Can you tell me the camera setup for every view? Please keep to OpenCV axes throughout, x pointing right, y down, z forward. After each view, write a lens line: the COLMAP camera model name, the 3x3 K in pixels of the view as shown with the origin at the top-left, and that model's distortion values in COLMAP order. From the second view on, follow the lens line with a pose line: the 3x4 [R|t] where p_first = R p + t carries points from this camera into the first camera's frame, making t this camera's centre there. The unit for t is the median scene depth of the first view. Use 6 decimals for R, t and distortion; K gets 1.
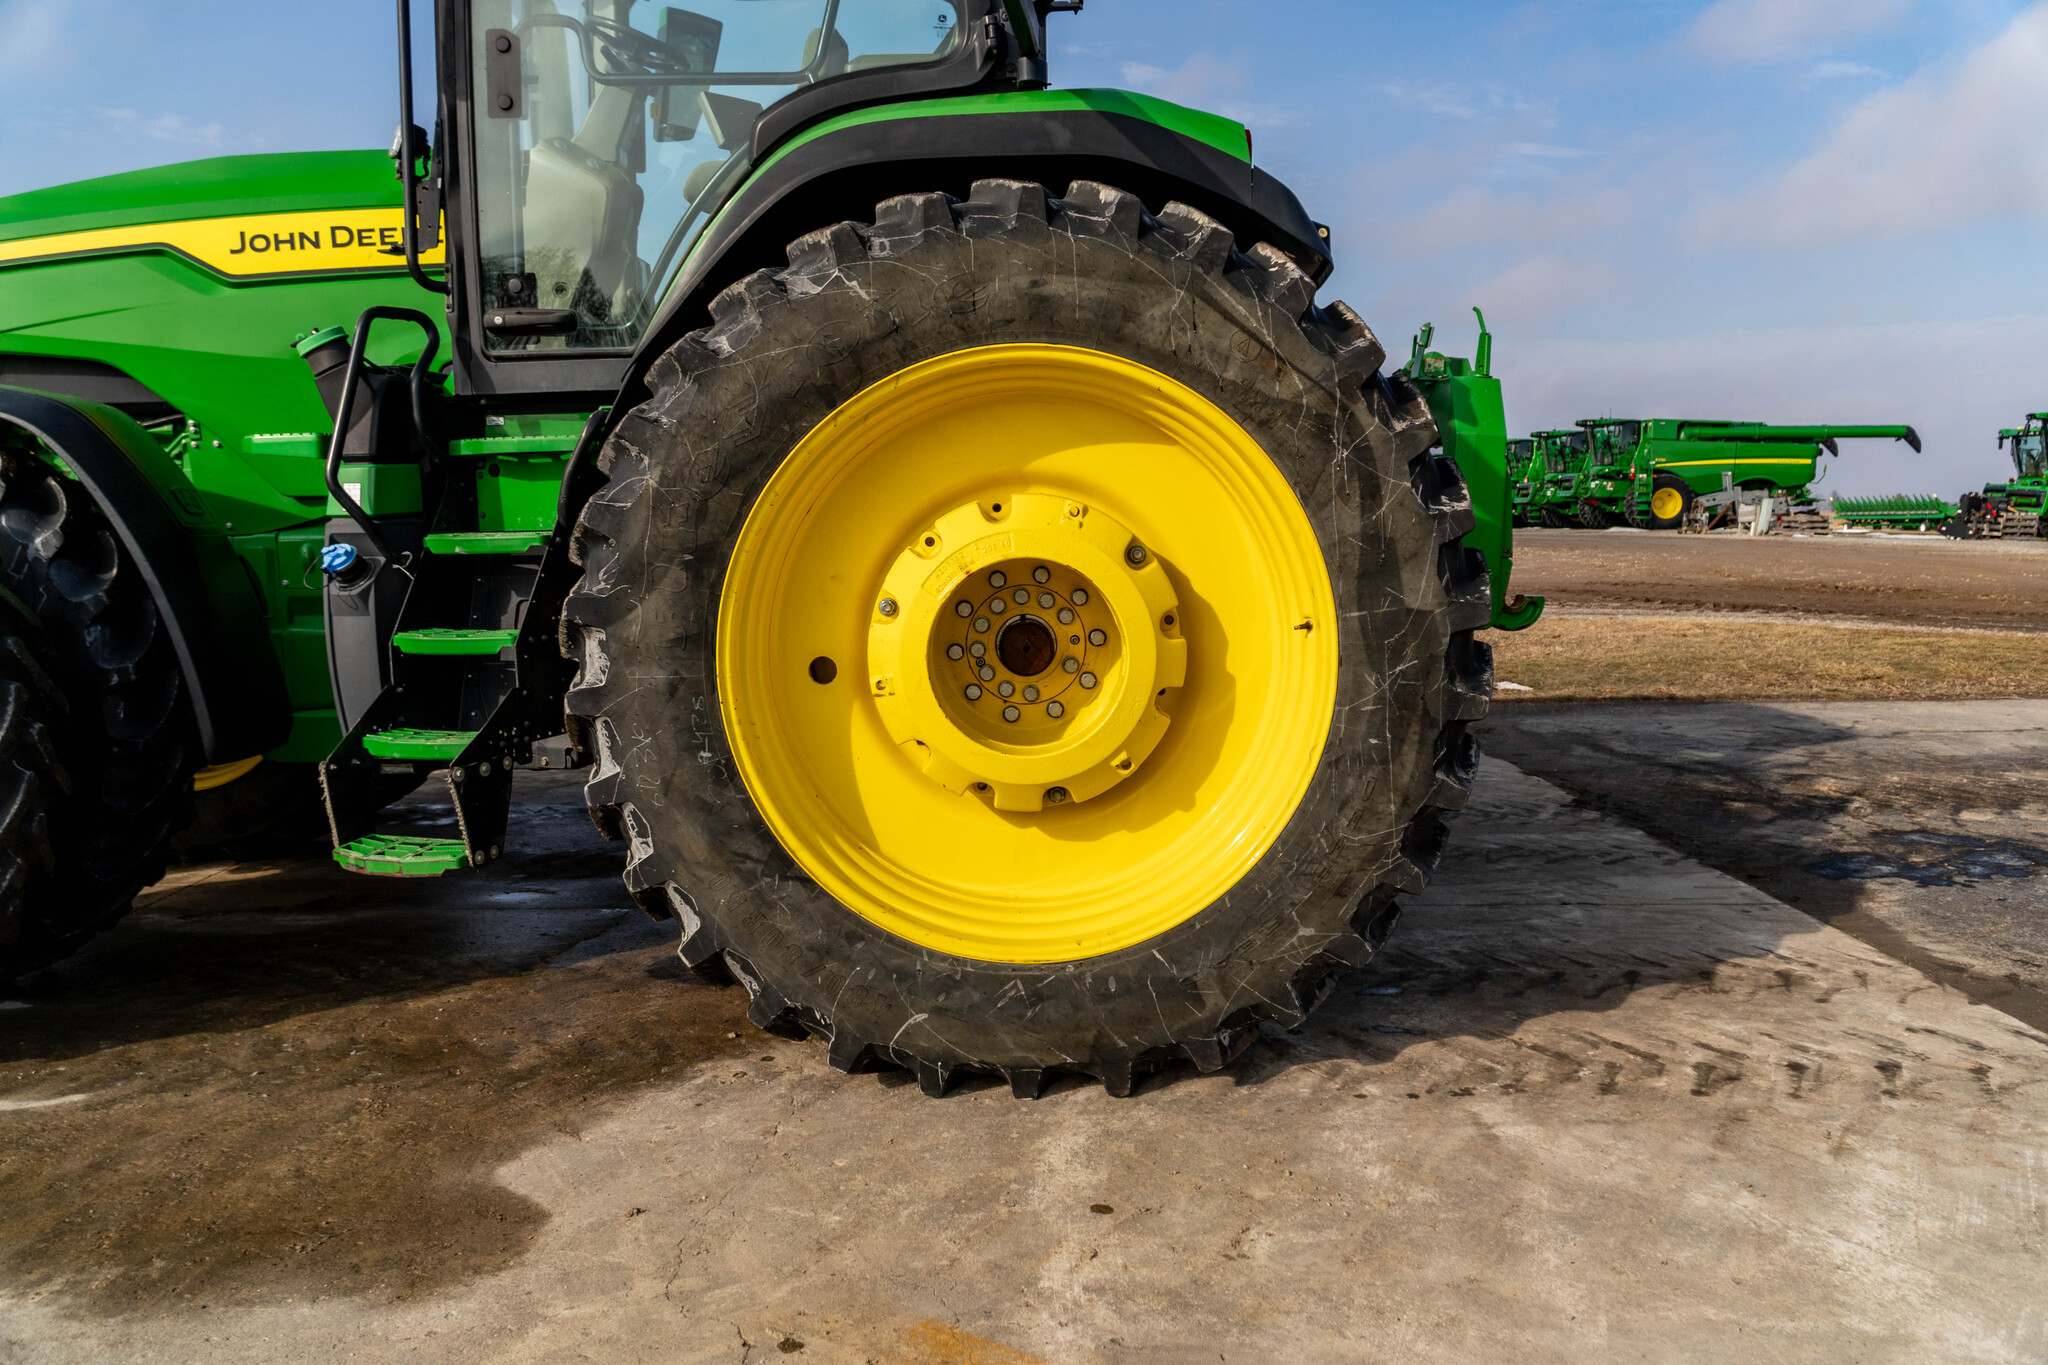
lens RADIAL K [[1622.5, 0, 1018.3], [0, 1622.5, 670.3], [0, 0, 1]] dist [0.011509, -0.002586]
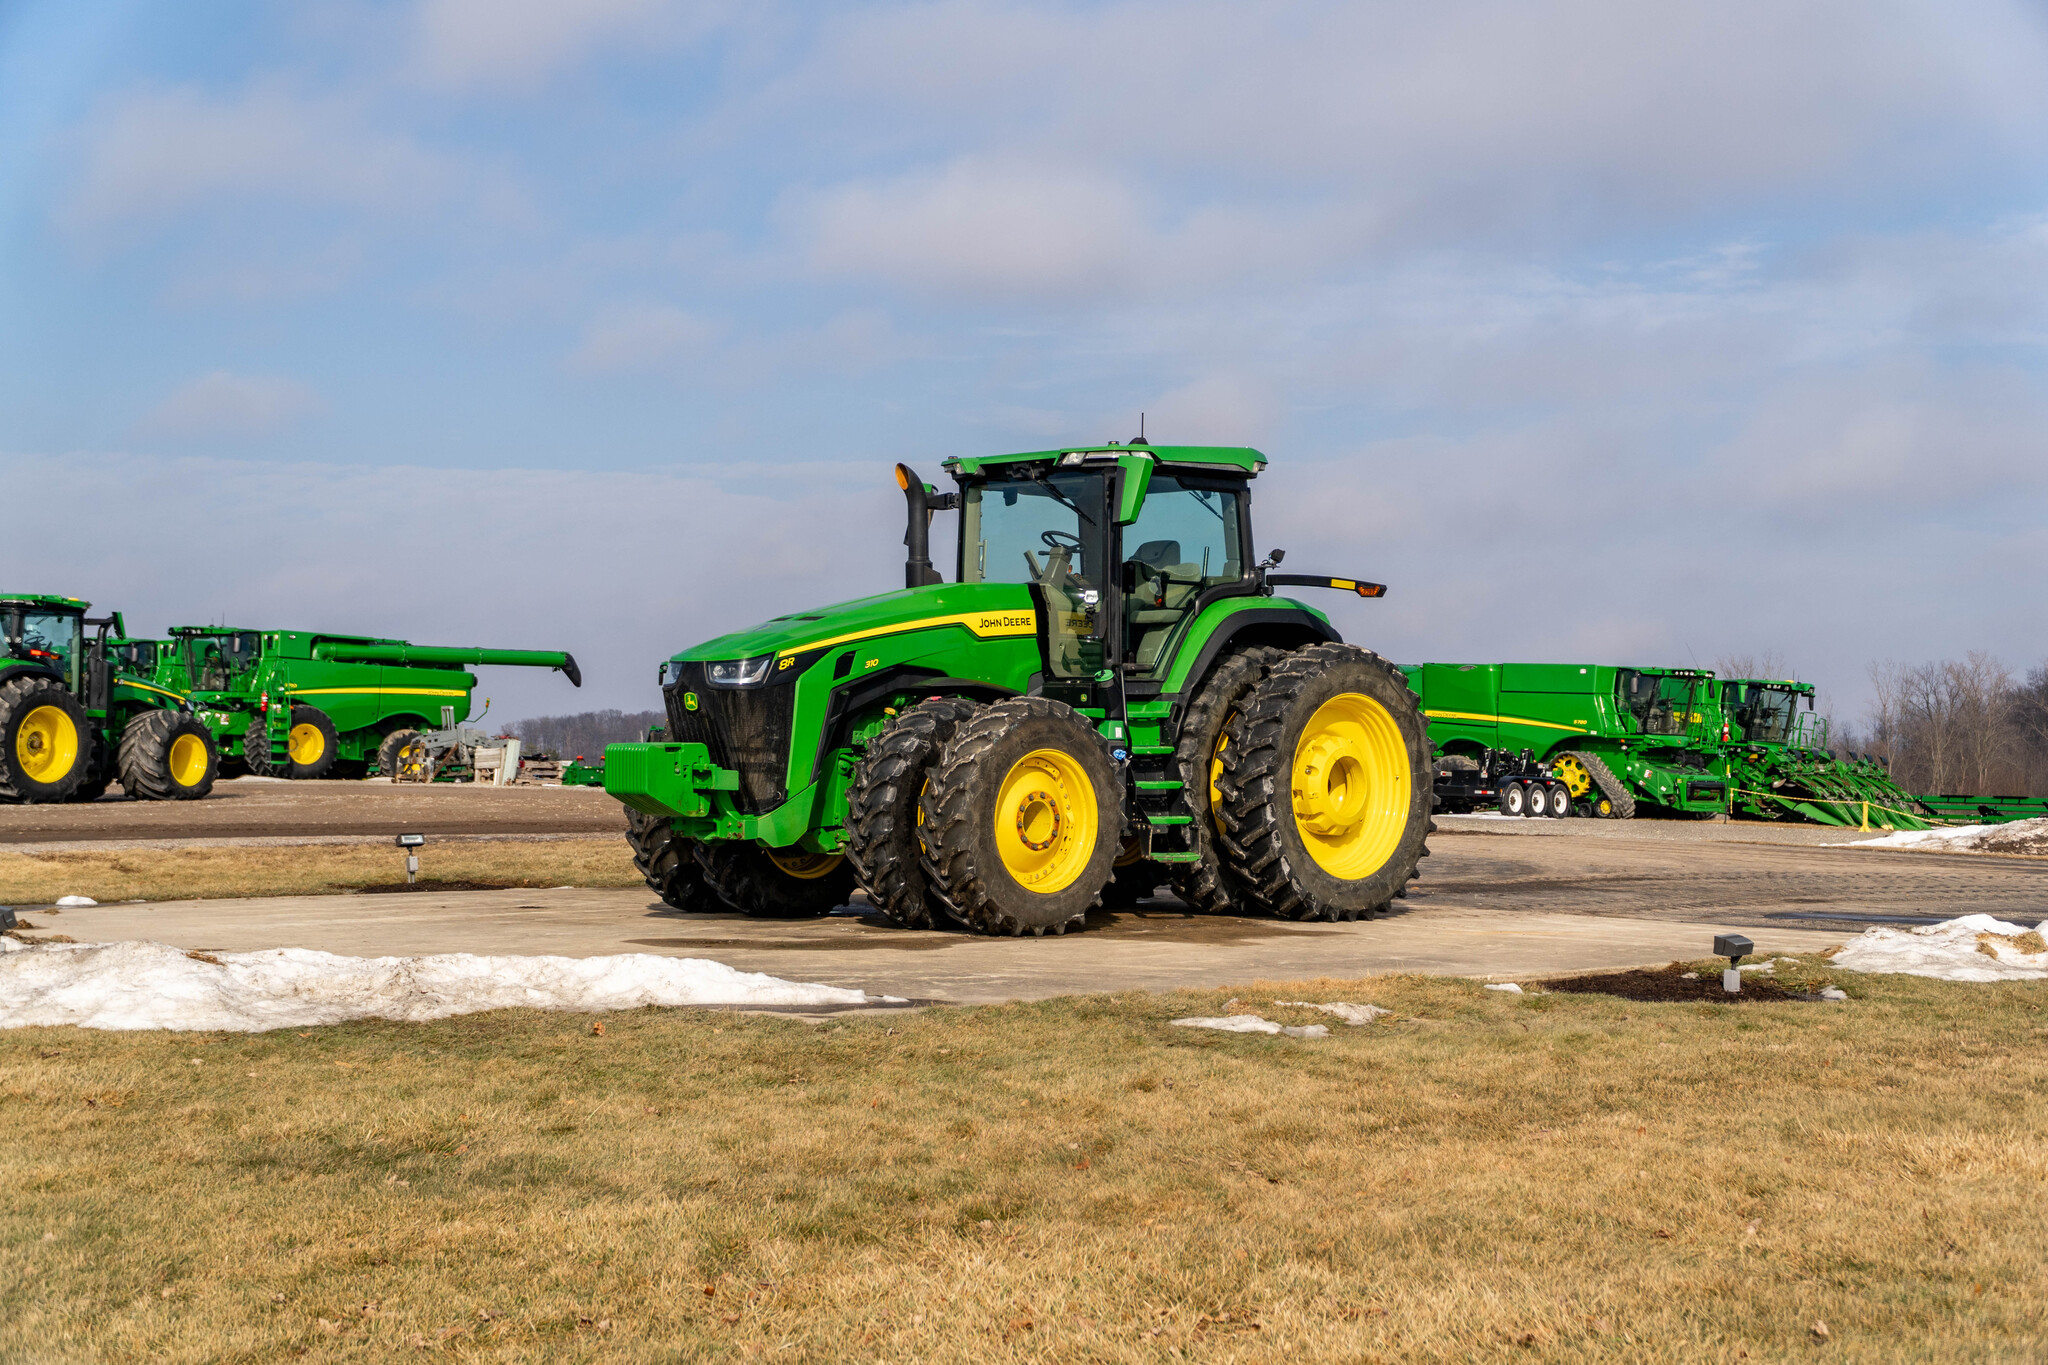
lens RADIAL K [[2887.6, 0, 1021.0], [0, 2887.6, 674.4], [0, 0, 1]] dist [0.079568, 0.000000]
pose [[0.718944, 0.032941, 0.694287, -4.201200], [0.055073, 0.993036, -0.104144, 0.315154], [-0.692883, 0.113111, 0.712123, -2.533497]]
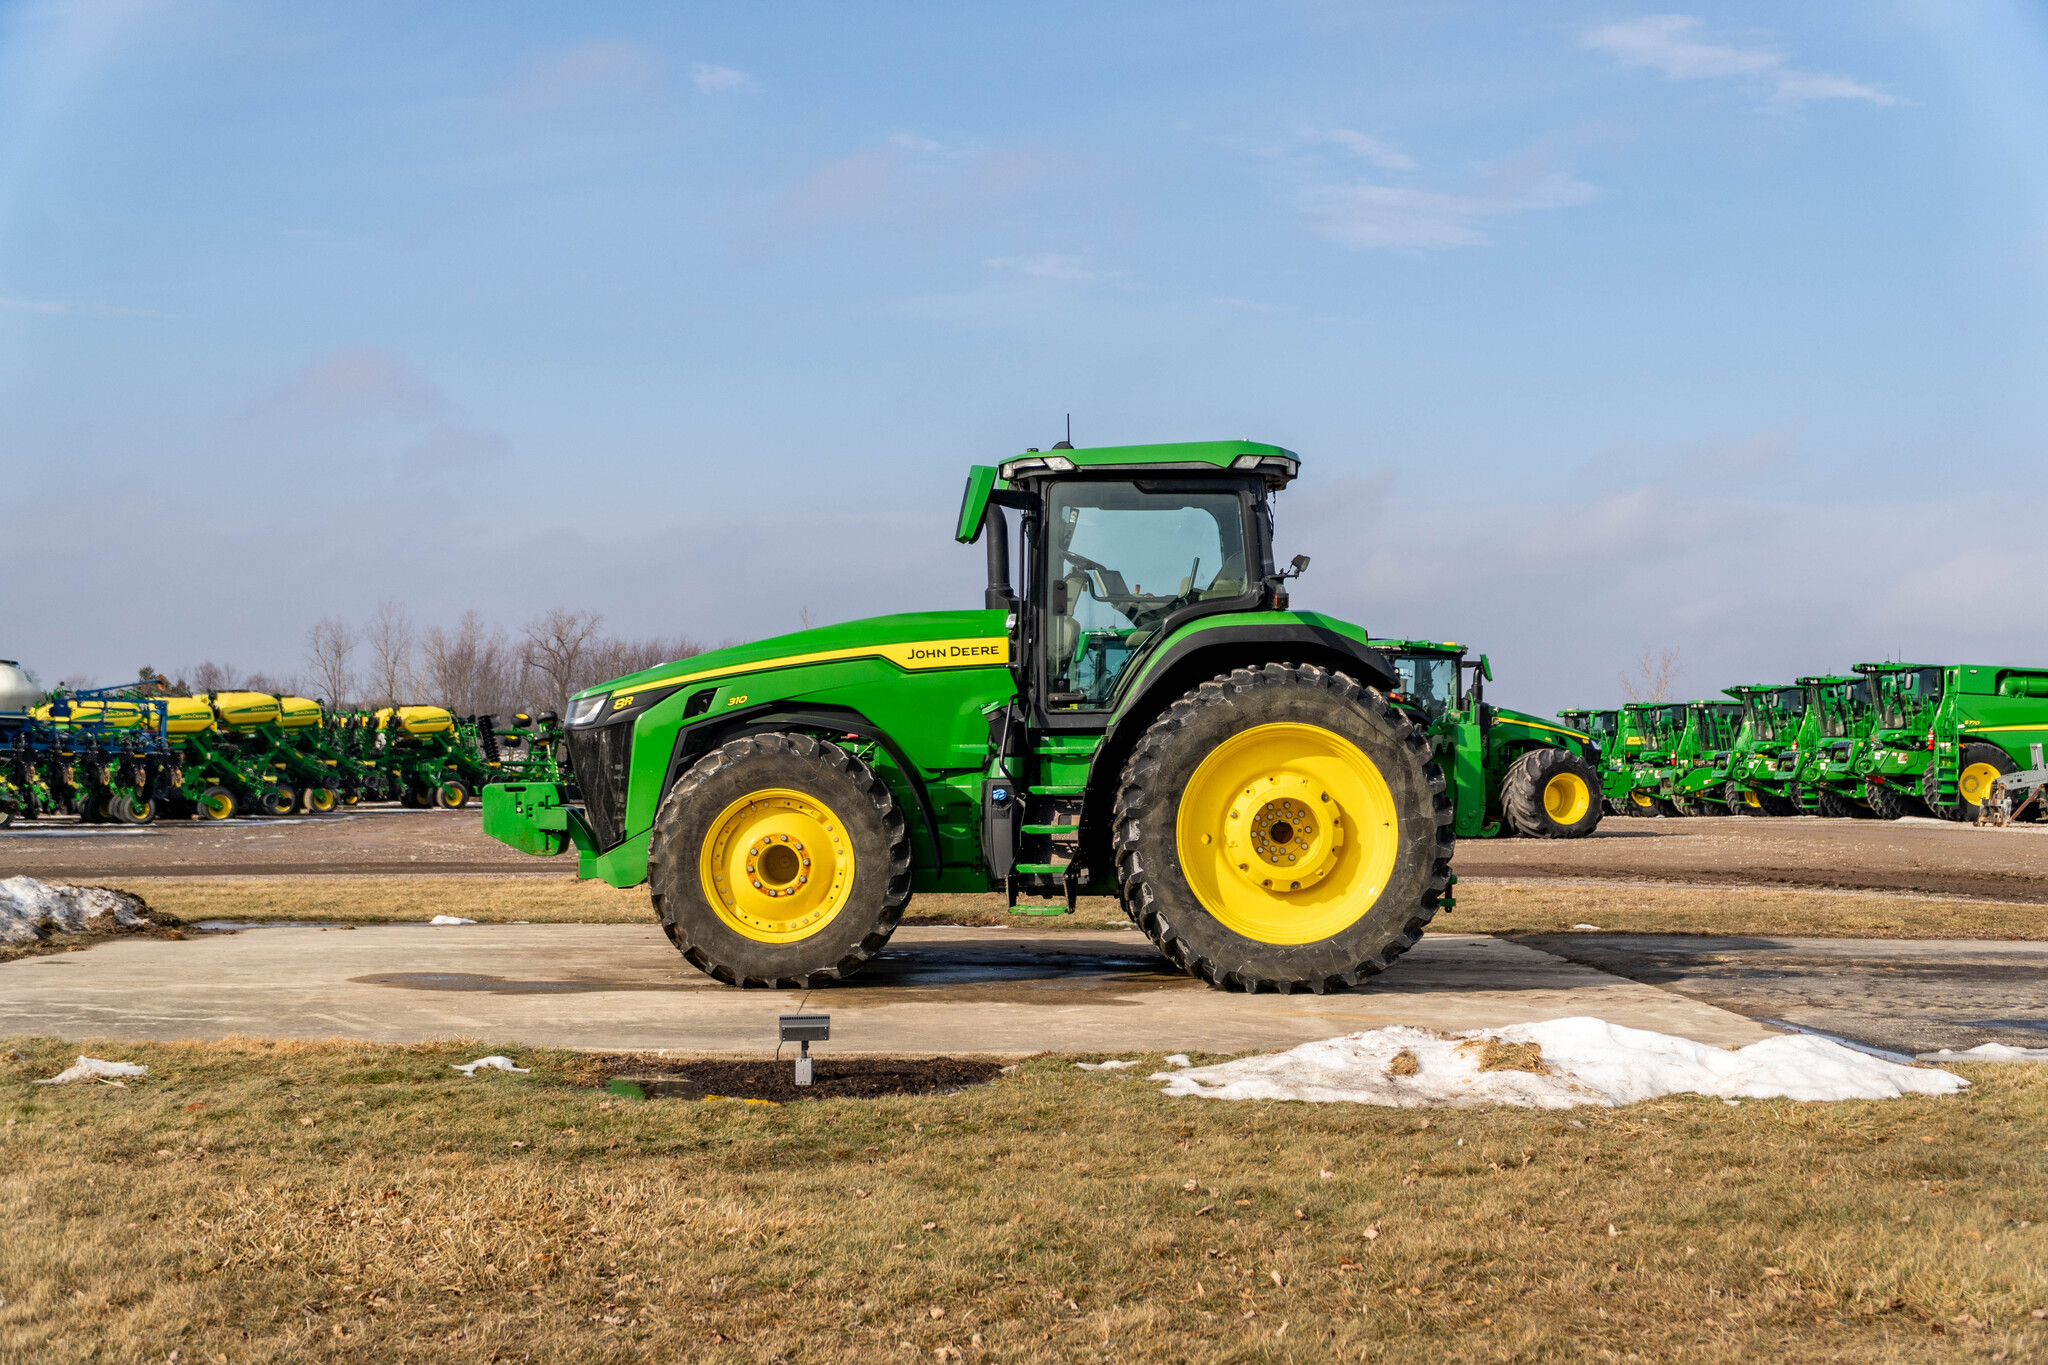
lens RADIAL K [[2887.6, 0, 1019.8], [0, 2887.6, 664.9], [0, 0, 1]] dist [0.079568, 0.000000]
pose [[0.999786, 0.016851, 0.011976, -0.475015], [-0.015057, 0.990499, -0.136691, 0.359607], [-0.014166, 0.136481, 0.990541, -3.630360]]
